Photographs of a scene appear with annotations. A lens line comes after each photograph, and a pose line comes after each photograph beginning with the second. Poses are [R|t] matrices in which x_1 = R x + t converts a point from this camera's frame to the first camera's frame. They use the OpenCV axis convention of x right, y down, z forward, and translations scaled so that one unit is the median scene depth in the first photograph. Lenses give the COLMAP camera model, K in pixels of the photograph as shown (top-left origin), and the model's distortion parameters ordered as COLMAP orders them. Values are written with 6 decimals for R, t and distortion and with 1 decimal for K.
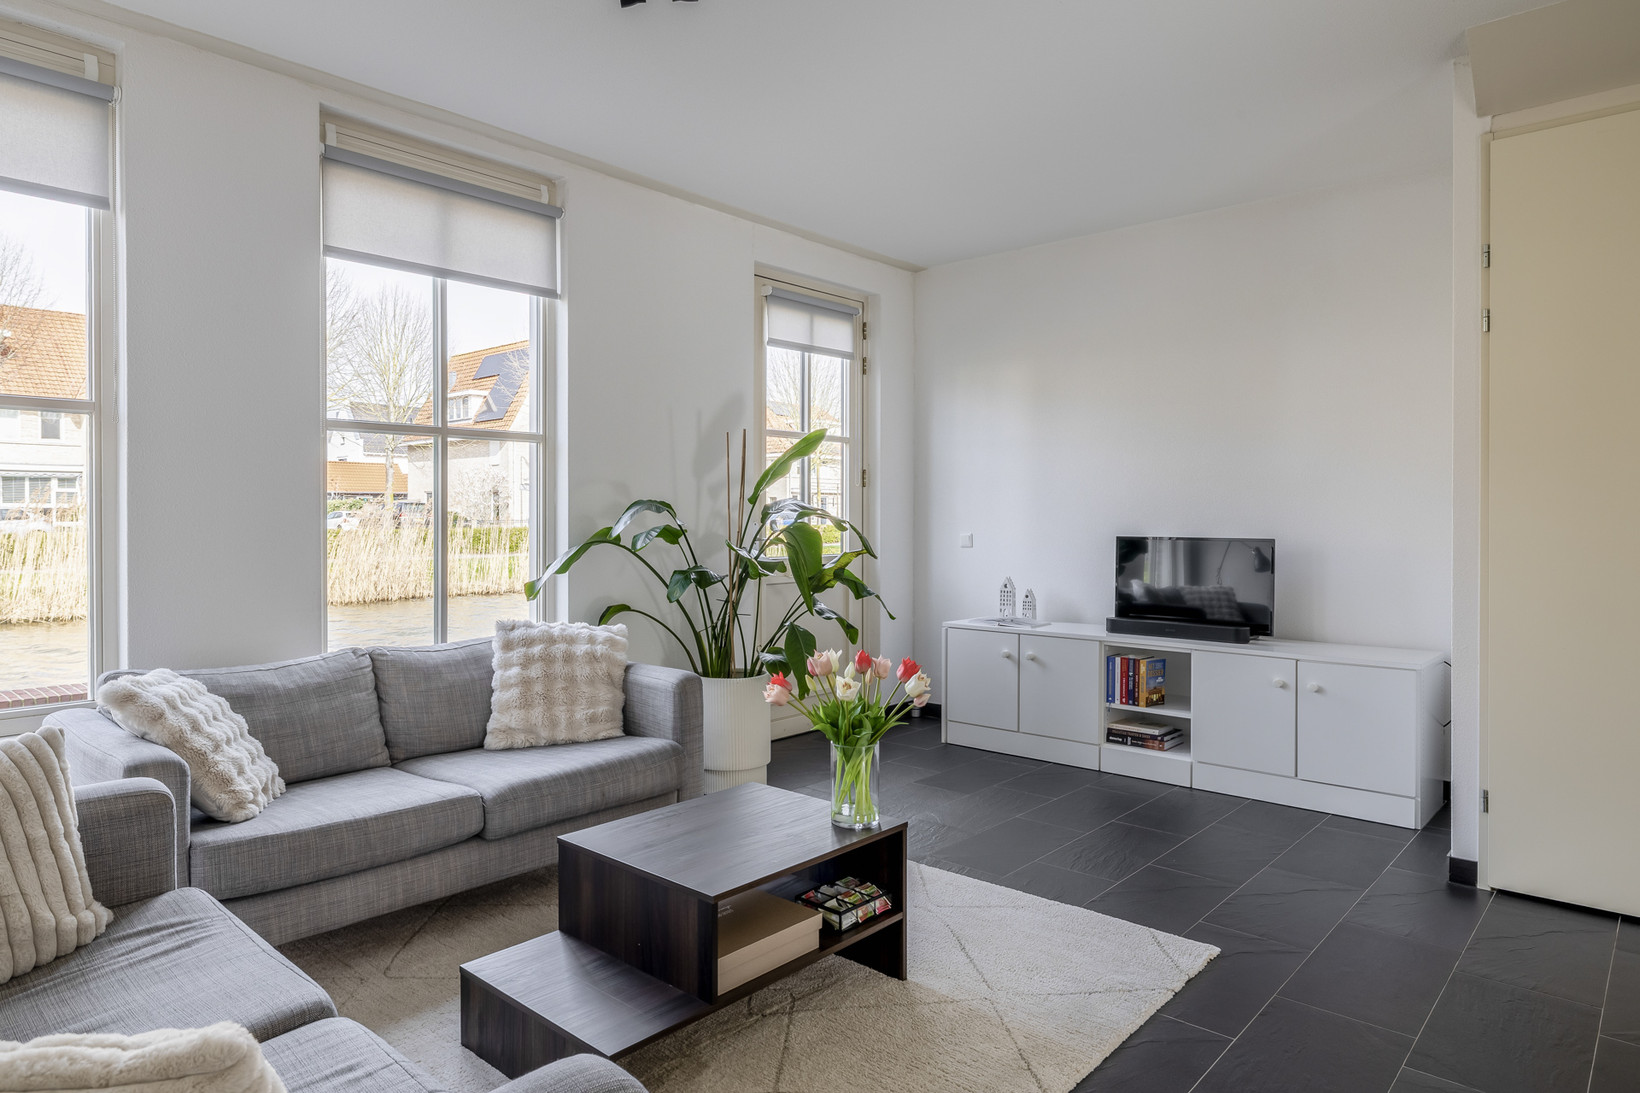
lens RADIAL K [[1011.1, 0, 825.9], [0, 1011.1, 535.6], [0, 0, 1]] dist [-0.001452, -0.001824]
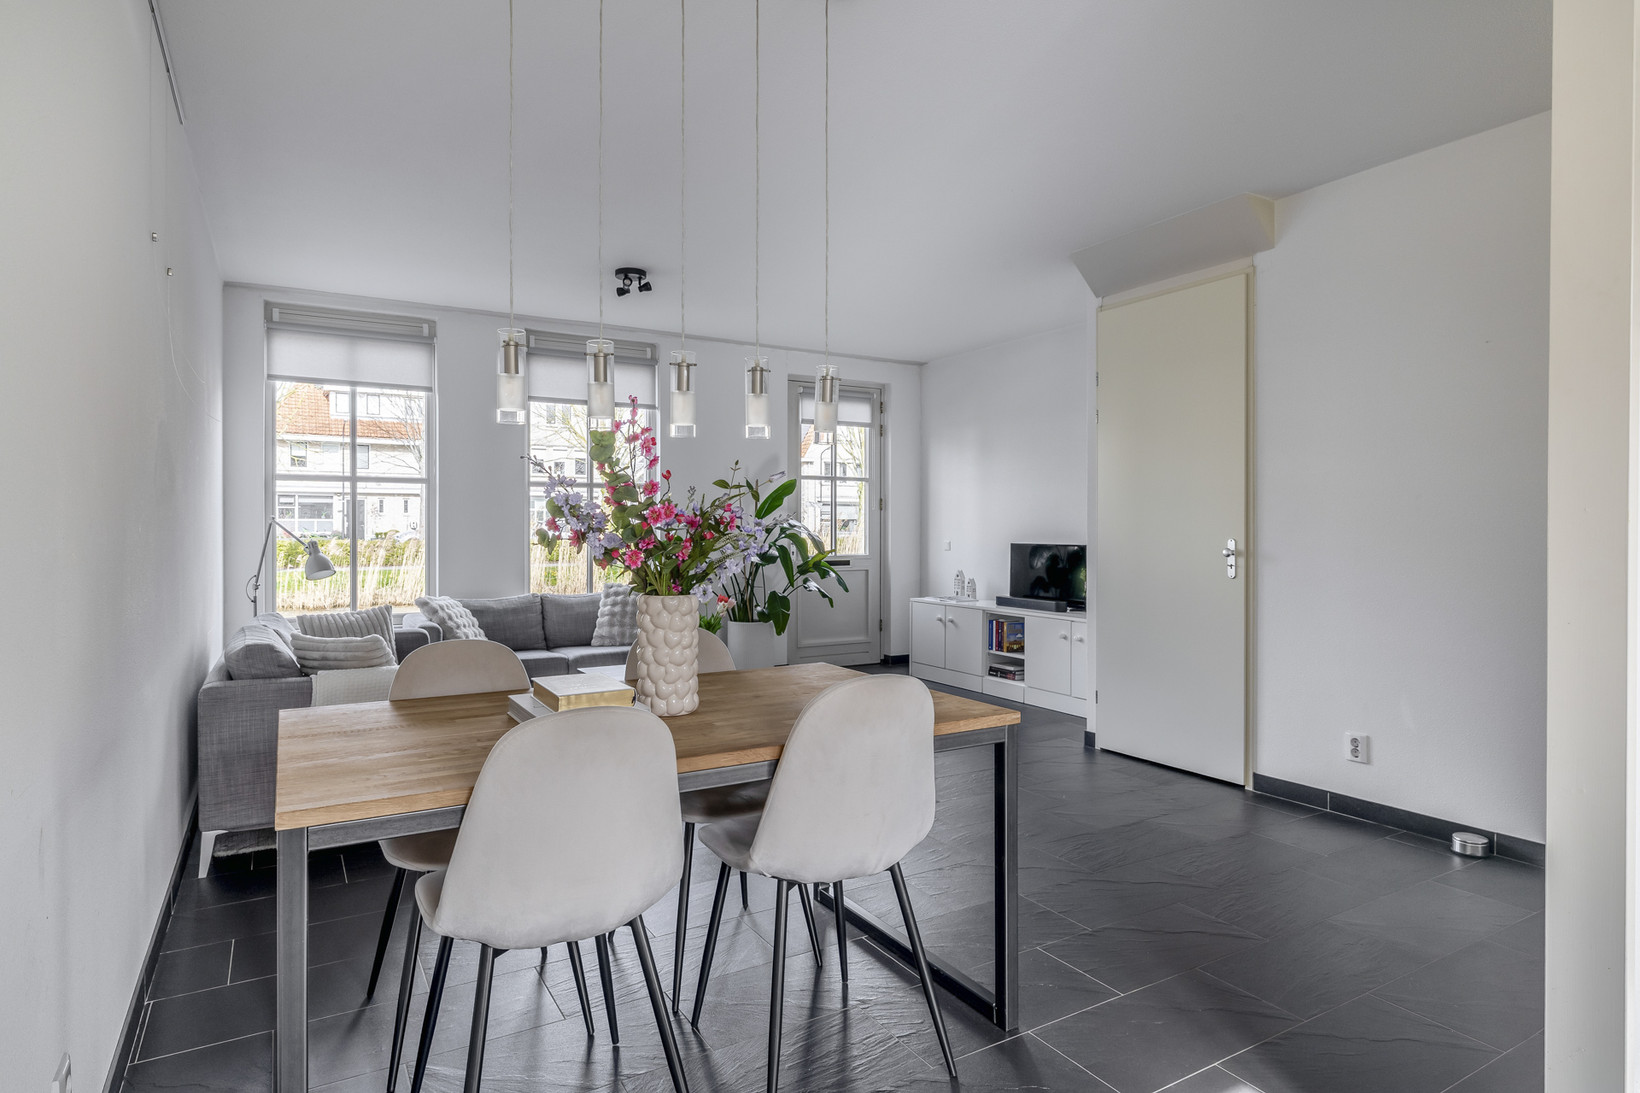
lens RADIAL K [[917.1, 0, 820.0], [0, 917.1, 546.5], [0, 0, 1]] dist [-0.003491, -0.000209]
pose [[0.952158, 0.006933, -0.305528, 0.609475], [-0.006620, 0.999976, 0.002063, 0.006822], [0.305535, 0.000059, 0.952181, -0.559597]]
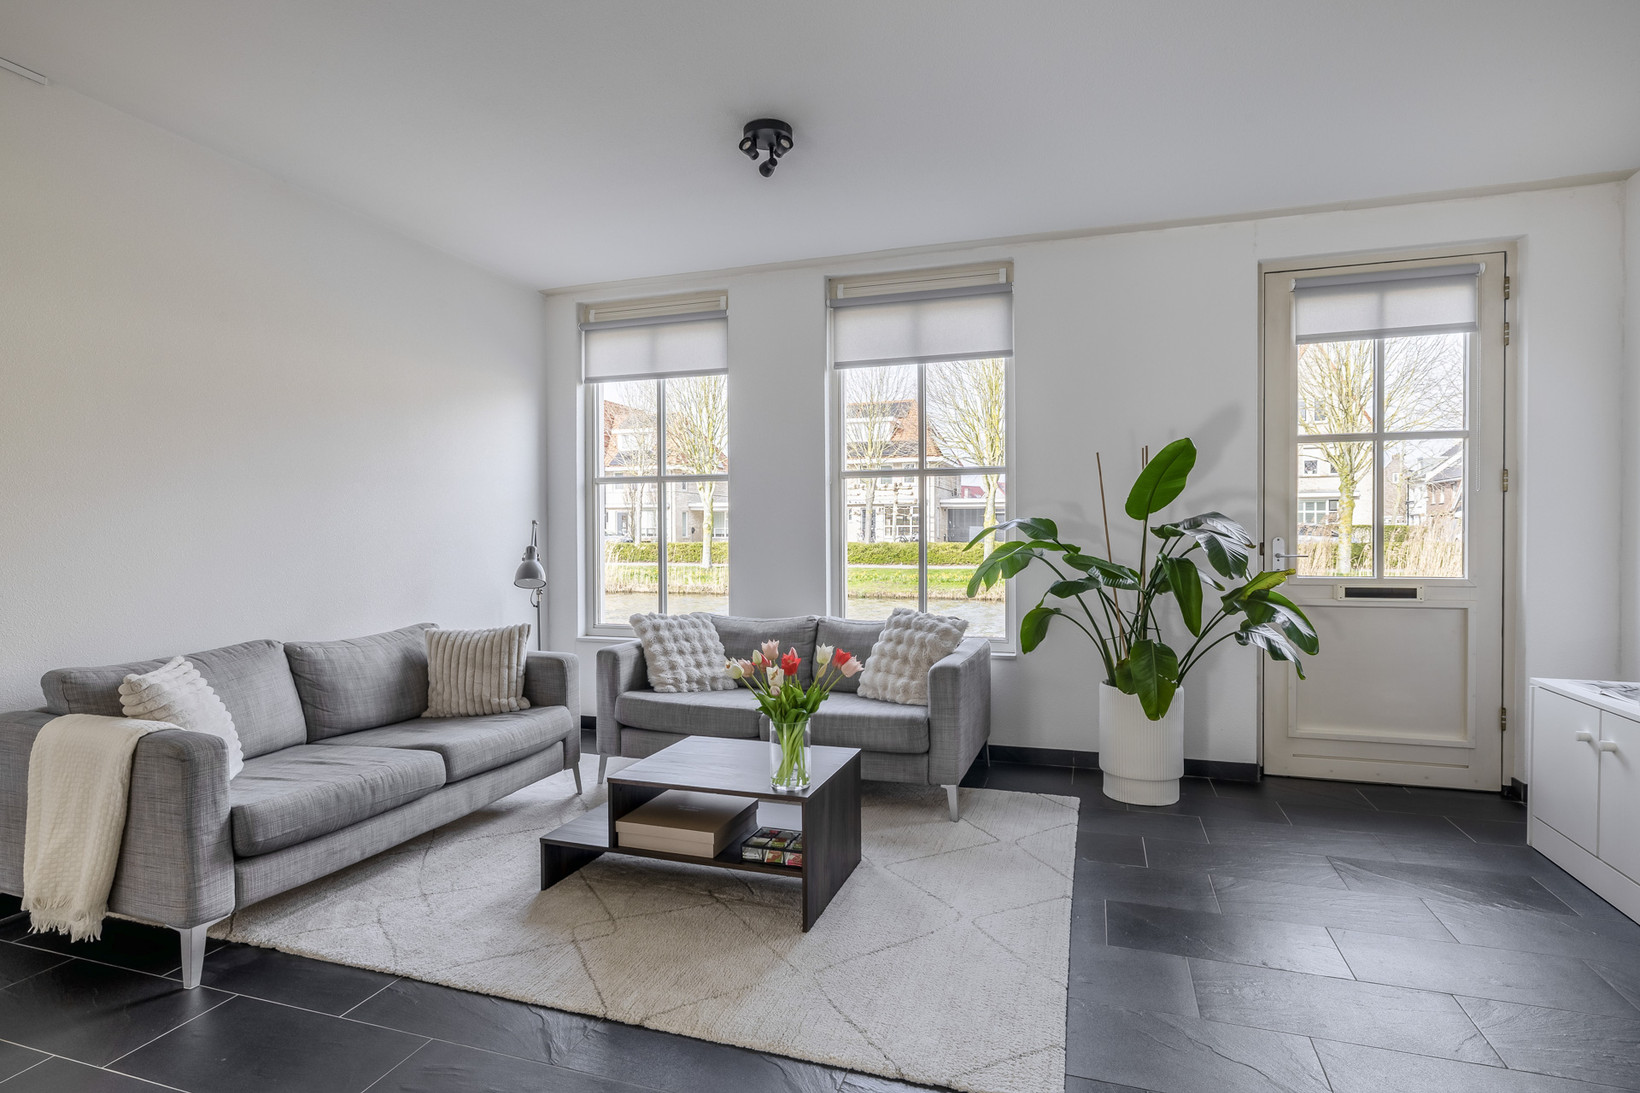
lens RADIAL K [[829.3, 0, 820.0], [0, 829.3, 546.5], [0, 0, 1]] dist [-0.002553, 0.000002]
pose [[0.392058, 0.010590, -0.919880, 0.674831], [-0.013417, 0.999893, 0.005792, -0.005398], [0.919843, 0.010071, 0.392158, 0.453360]]
